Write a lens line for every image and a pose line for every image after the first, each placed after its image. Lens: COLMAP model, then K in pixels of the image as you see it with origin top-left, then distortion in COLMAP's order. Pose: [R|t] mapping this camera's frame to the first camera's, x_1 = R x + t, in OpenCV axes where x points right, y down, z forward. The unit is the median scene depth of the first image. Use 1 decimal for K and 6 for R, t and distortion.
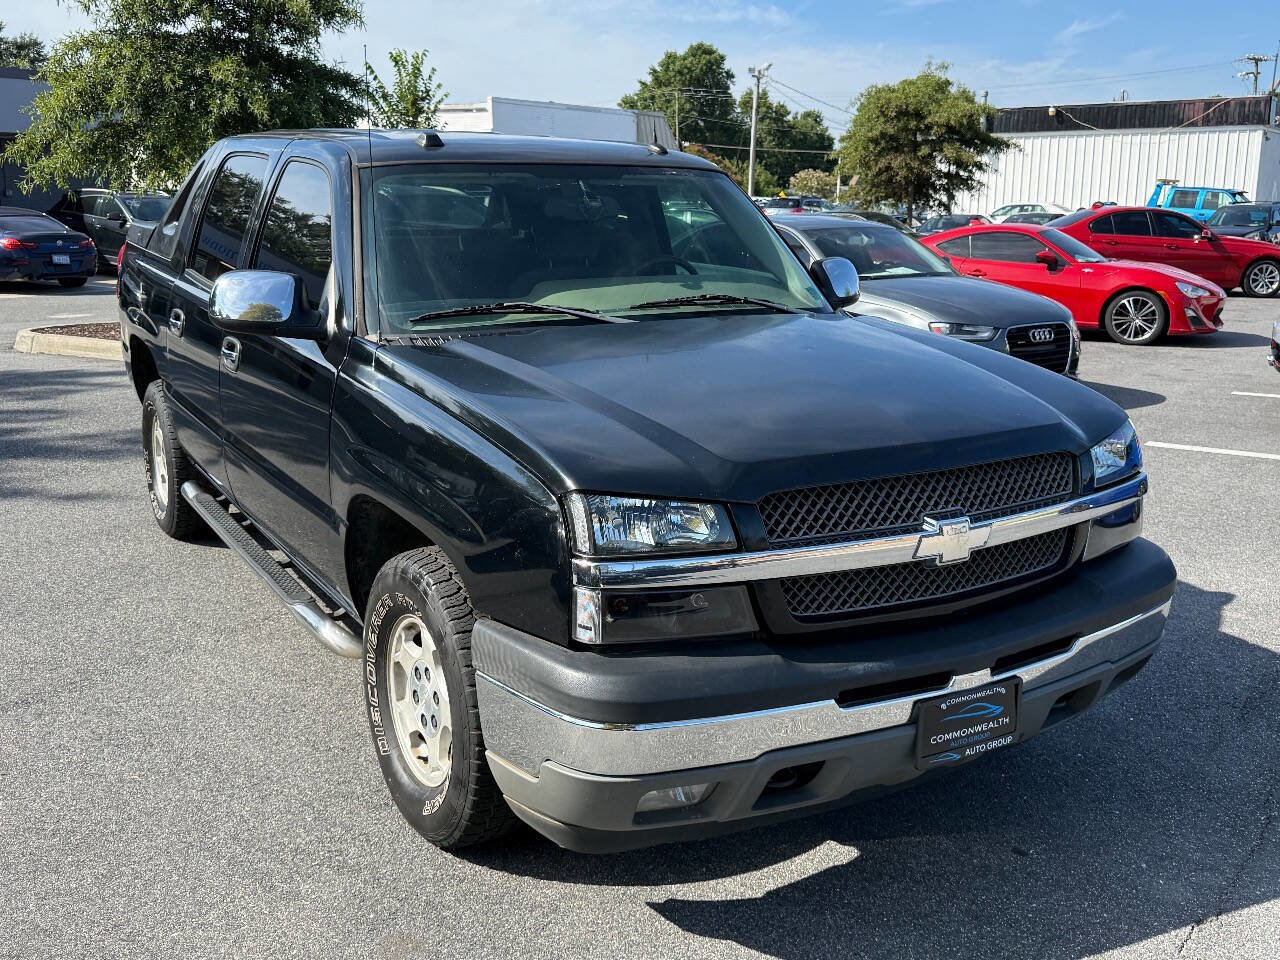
lens RADIAL K [[1452.2, 0, 640.0], [0, 1452.2, 480.0], [0, 0, 1]] dist [0.105192, -0.003420]
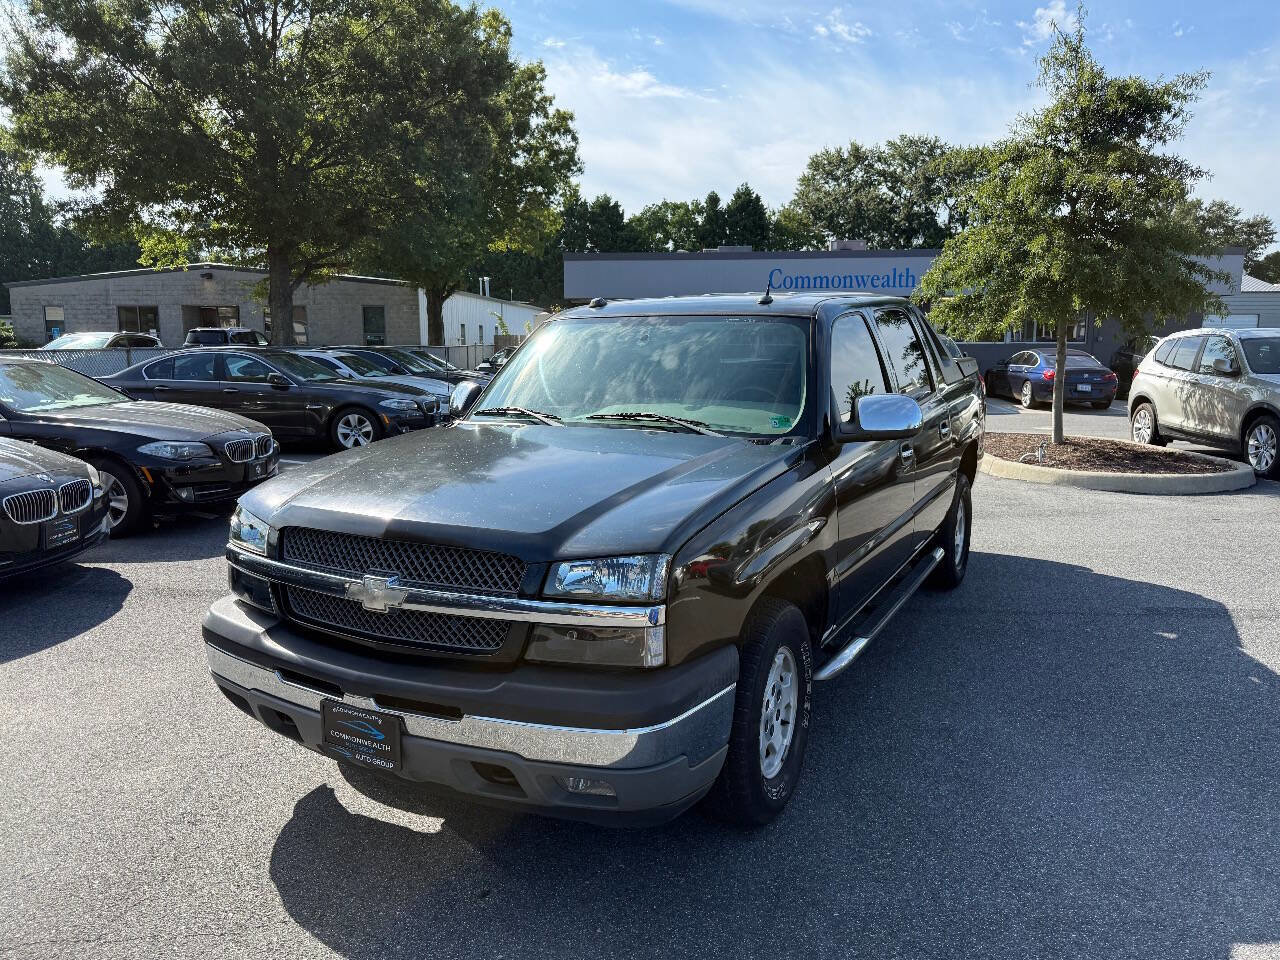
lens RADIAL K [[1163.3, 0, 722.0], [0, 1163.3, 501.2], [0, 0, 1]] dist [0.036891, -0.002972]
pose [[0.384407, 0.130536, -0.913888, 1.244245], [-0.180958, 0.981402, 0.064063, -0.158900], [0.905254, 0.140749, 0.400879, 0.828145]]
